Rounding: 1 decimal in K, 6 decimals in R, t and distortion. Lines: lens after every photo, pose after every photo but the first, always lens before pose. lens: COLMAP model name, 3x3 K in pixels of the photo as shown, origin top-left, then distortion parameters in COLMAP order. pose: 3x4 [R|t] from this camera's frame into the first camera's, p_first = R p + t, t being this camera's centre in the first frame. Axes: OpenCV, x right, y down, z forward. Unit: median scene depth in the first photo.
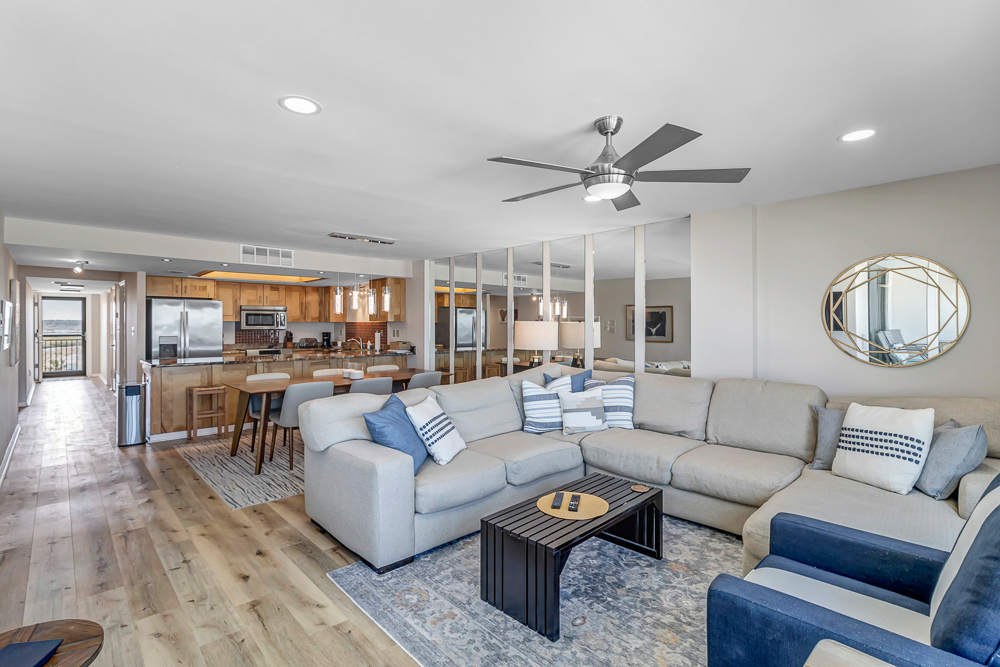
lens RADIAL K [[452.5, 0, 490.9], [0, 452.5, 328.4], [0, 0, 1]] dist [-0.011278, 0.000837]
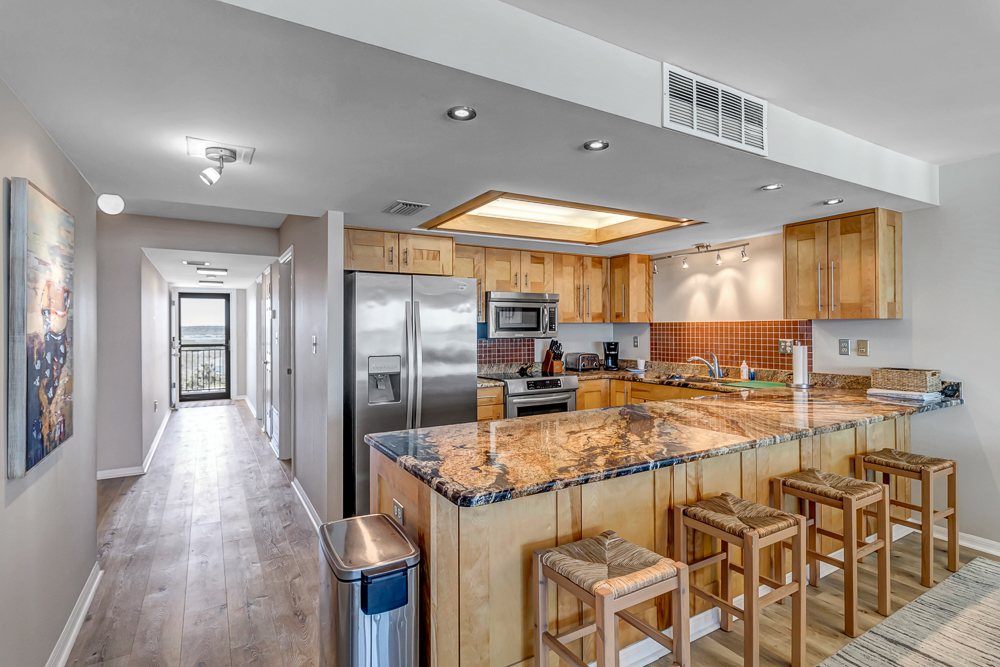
lens RADIAL K [[481.9, 0, 485.6], [0, 481.9, 324.4], [0, 0, 1]] dist [-0.001081, -0.003197]
pose [[0.969674, -0.009592, -0.244215, -0.422072], [0.006059, 0.999866, -0.015211, -0.005224], [0.244328, 0.013270, 0.969602, 0.467639]]
